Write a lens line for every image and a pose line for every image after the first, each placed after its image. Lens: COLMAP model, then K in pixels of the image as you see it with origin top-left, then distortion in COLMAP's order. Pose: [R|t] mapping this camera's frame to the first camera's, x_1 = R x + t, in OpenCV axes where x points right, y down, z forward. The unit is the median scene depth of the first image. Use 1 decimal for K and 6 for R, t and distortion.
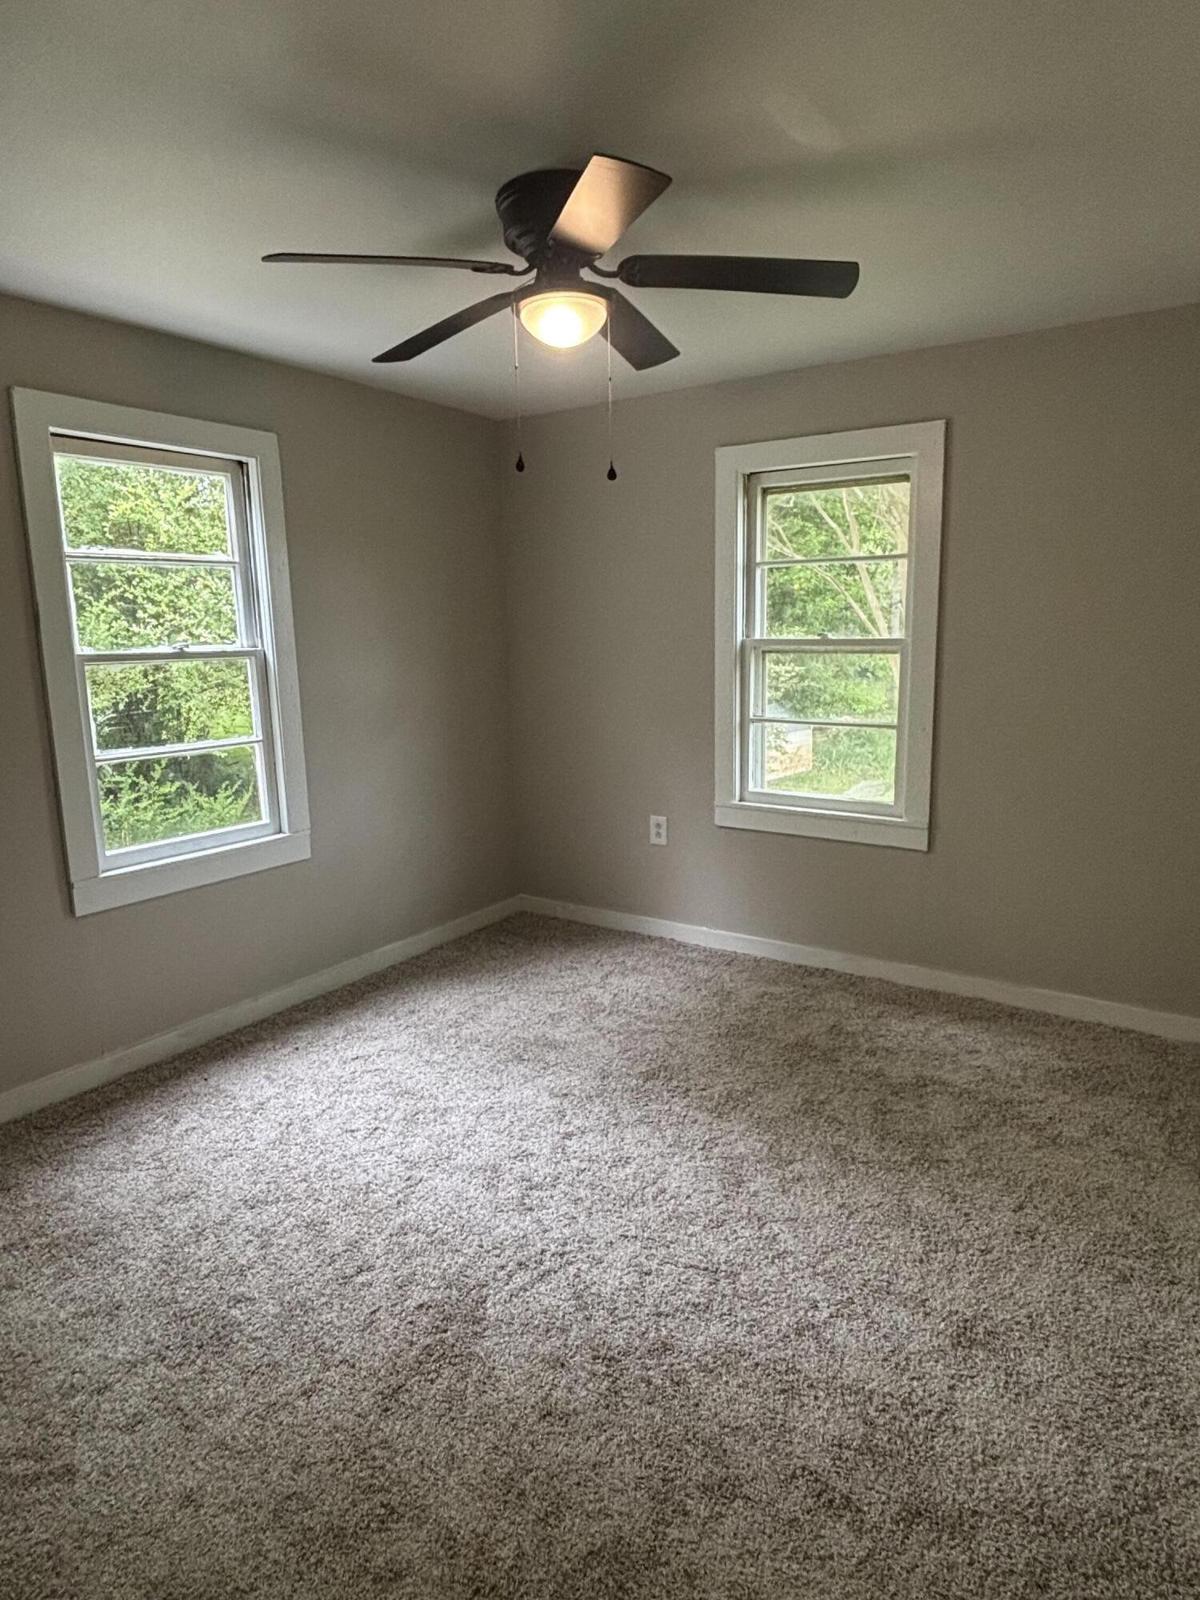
lens RADIAL K [[952.0, 0, 600.0], [0, 952.0, 800.0], [0, 0, 1]] dist [-0.001528, -0.002794]
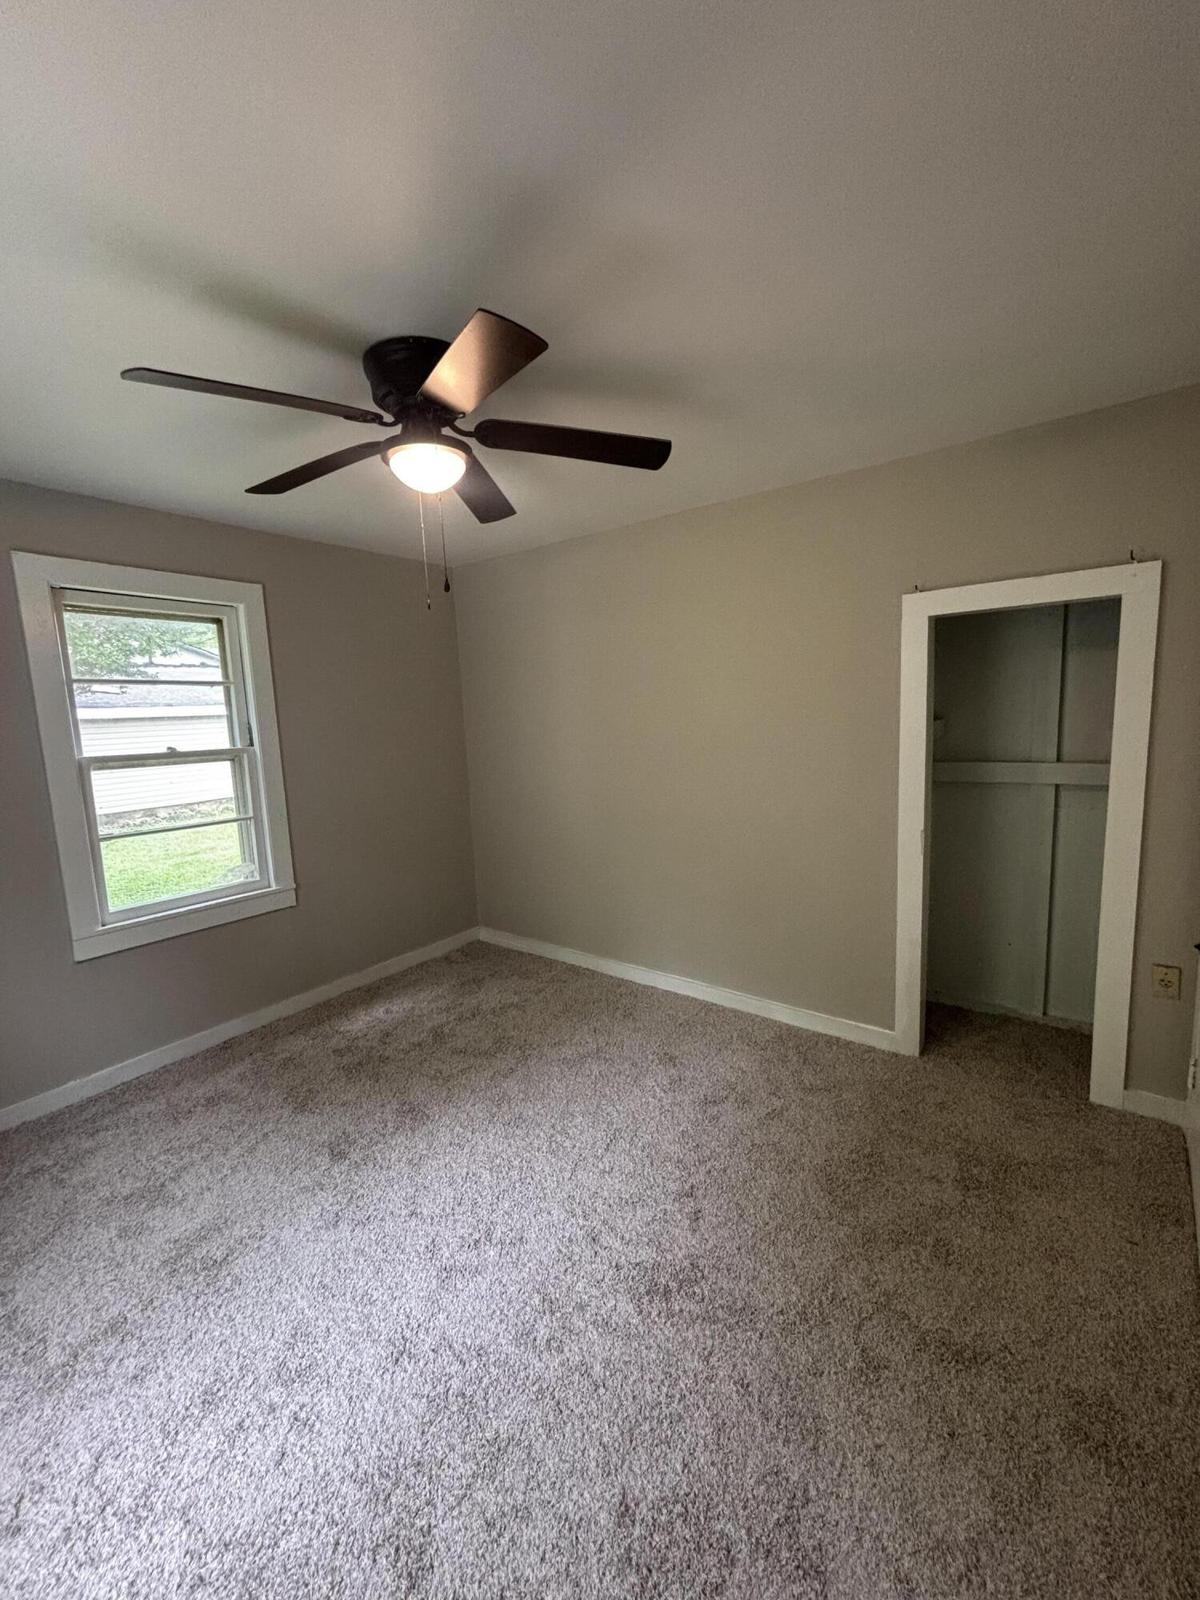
lens RADIAL K [[658.3, 0, 600.0], [0, 658.3, 800.0], [0, 0, 1]] dist [-0.000429, -0.000040]
pose [[0.048699, -0.122508, 0.991272, -0.596988], [0.221161, 0.969137, 0.108908, -0.106272], [-0.974021, 0.213927, 0.074290, 0.564182]]
